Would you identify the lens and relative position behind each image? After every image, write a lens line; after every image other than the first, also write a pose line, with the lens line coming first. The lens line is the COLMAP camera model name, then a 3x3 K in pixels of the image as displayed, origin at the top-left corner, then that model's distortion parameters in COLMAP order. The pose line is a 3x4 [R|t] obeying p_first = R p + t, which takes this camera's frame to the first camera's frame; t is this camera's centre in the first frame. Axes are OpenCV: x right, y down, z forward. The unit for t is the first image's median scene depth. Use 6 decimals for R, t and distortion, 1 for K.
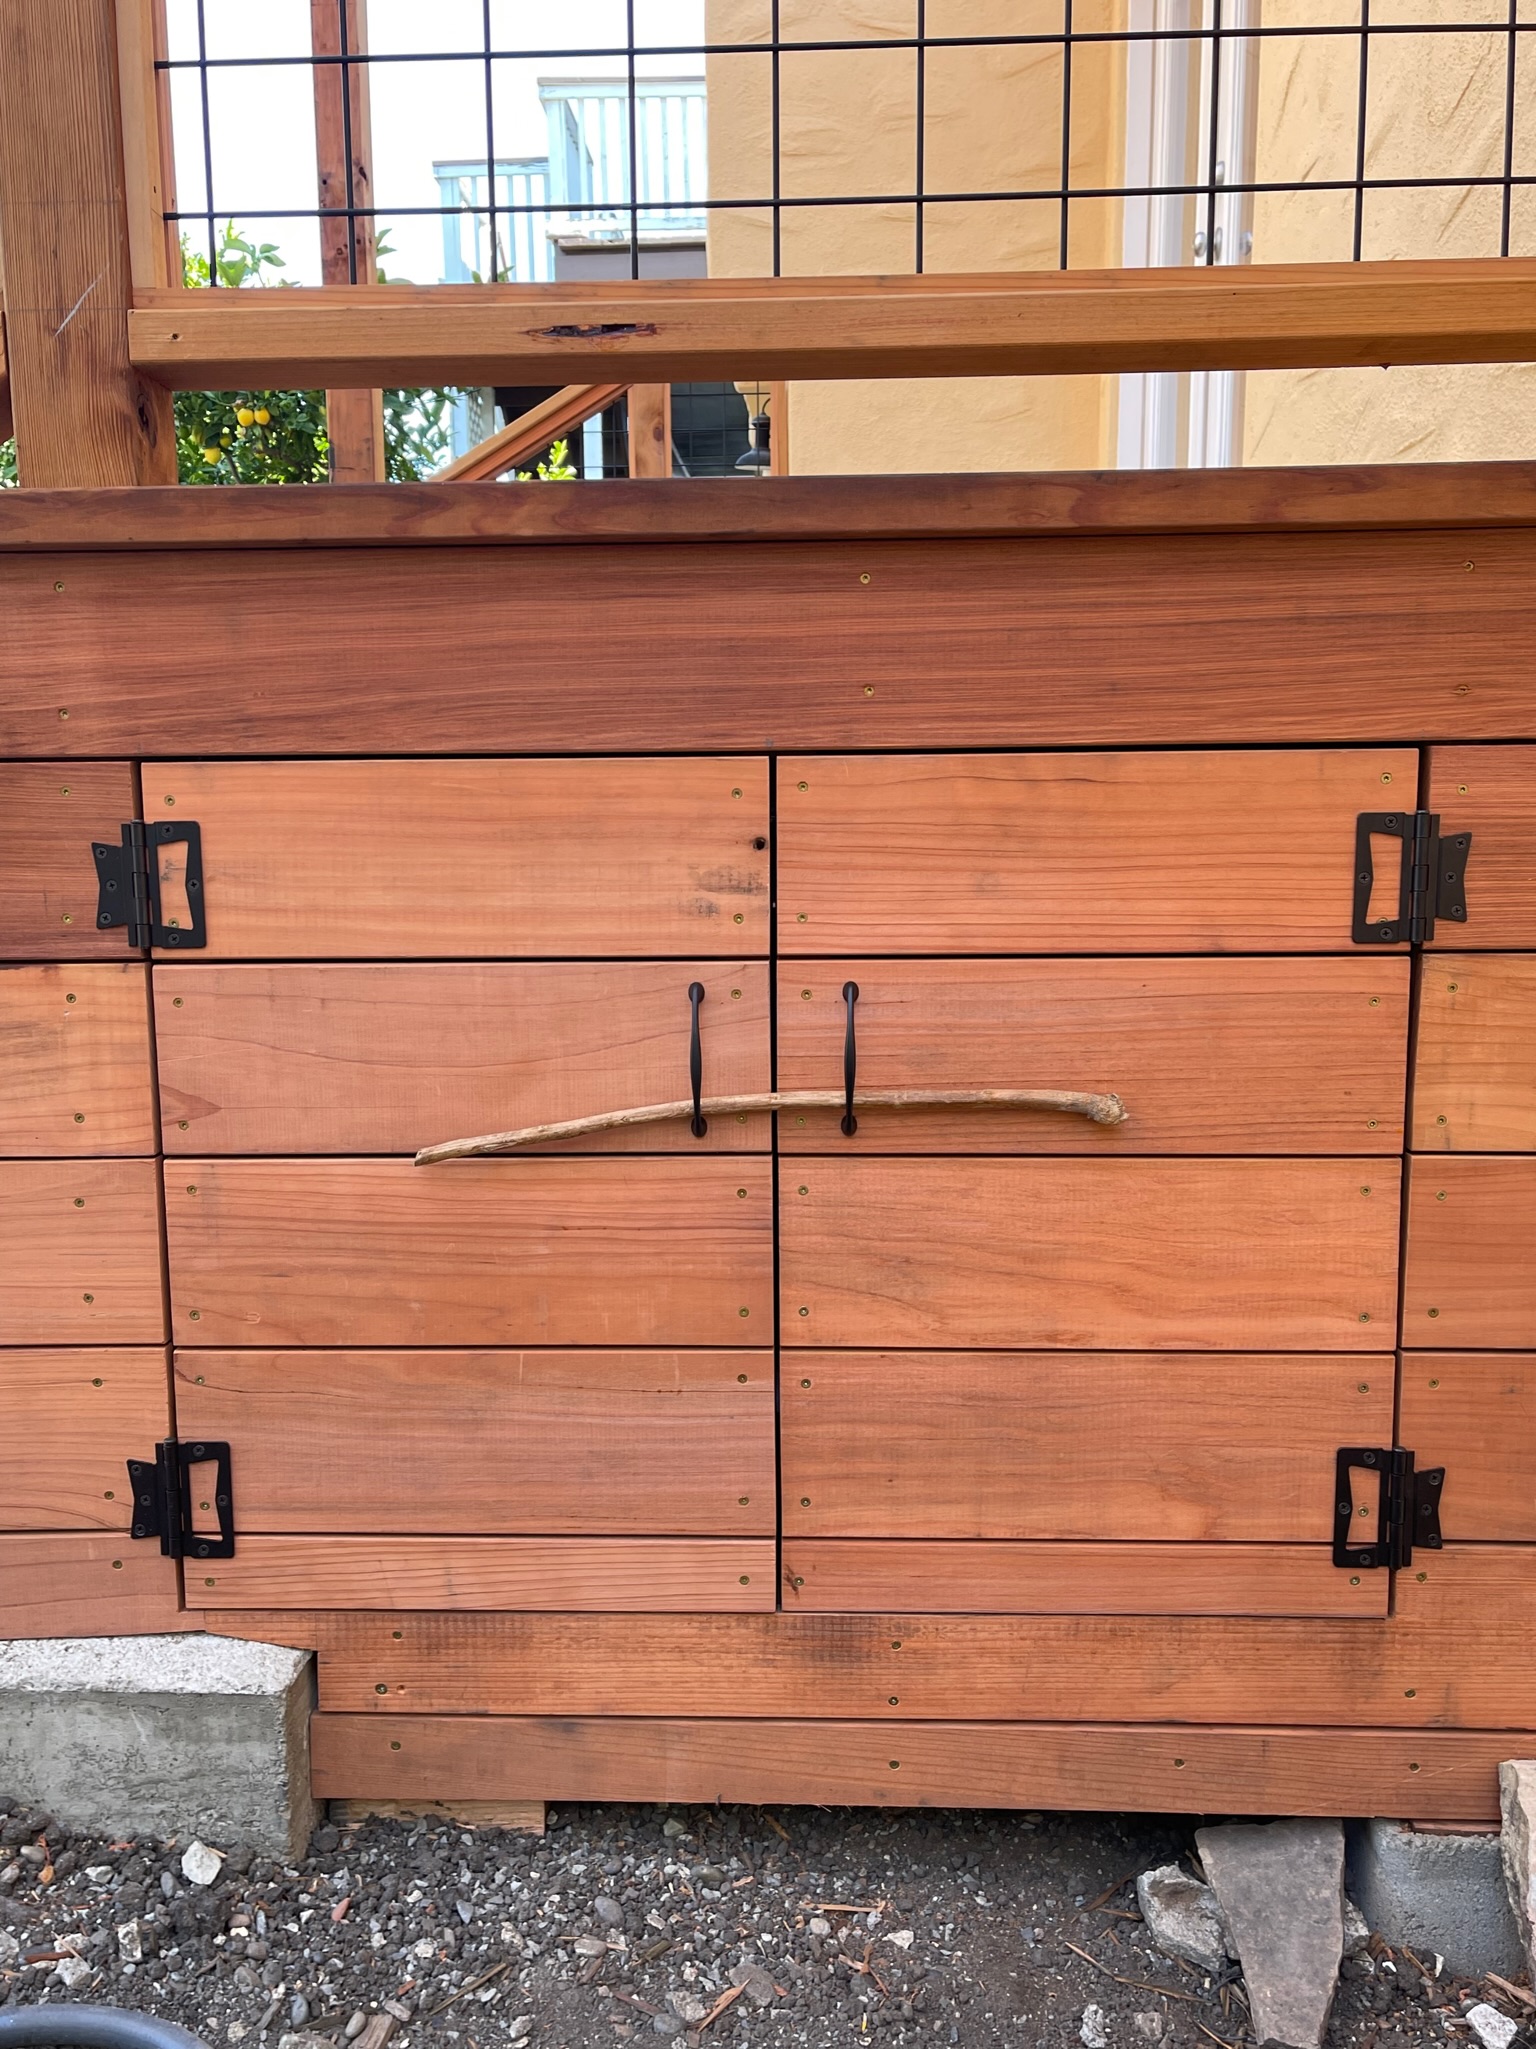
lens RADIAL K [[1782.8, 0, 770.6], [0, 1782.8, 1016.5], [0, 0, 1]] dist [0.053021, -0.029786]
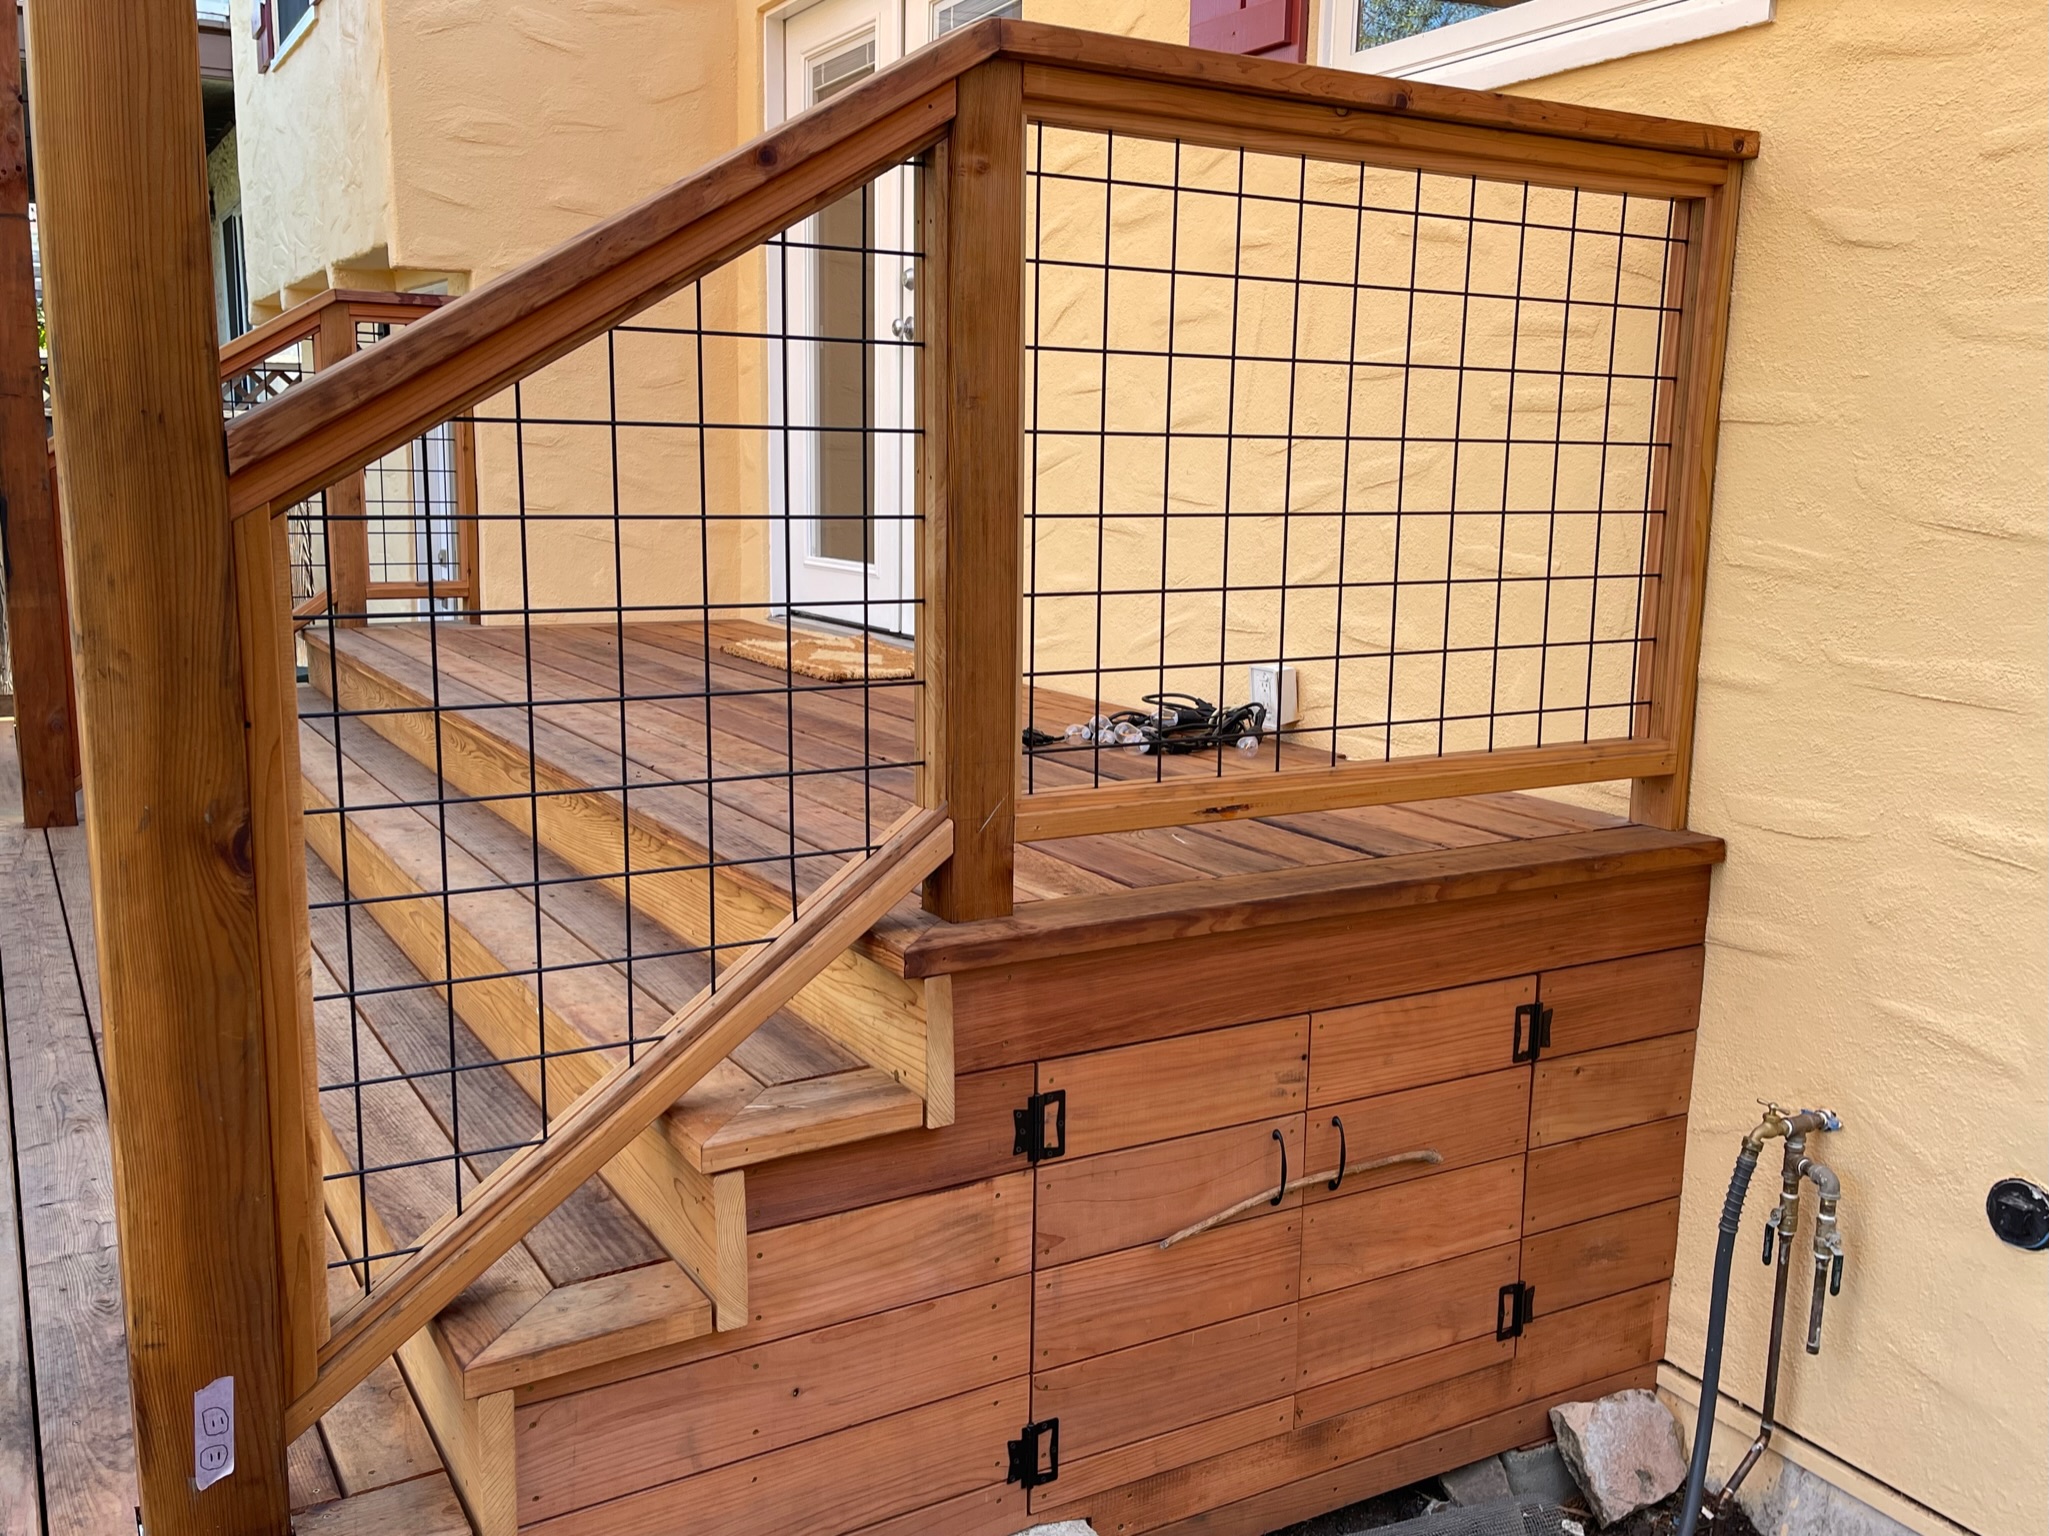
lens RADIAL K [[1782.8, 0, 1023.4], [0, 1782.8, 772.8], [0, 0, 1]] dist [0.053021, -0.029786]
pose [[0.842015, -0.067715, 0.535188, -1.310429], [0.047996, 0.997560, 0.050703, -0.526688], [-0.537315, -0.017006, 0.843210, -0.517228]]
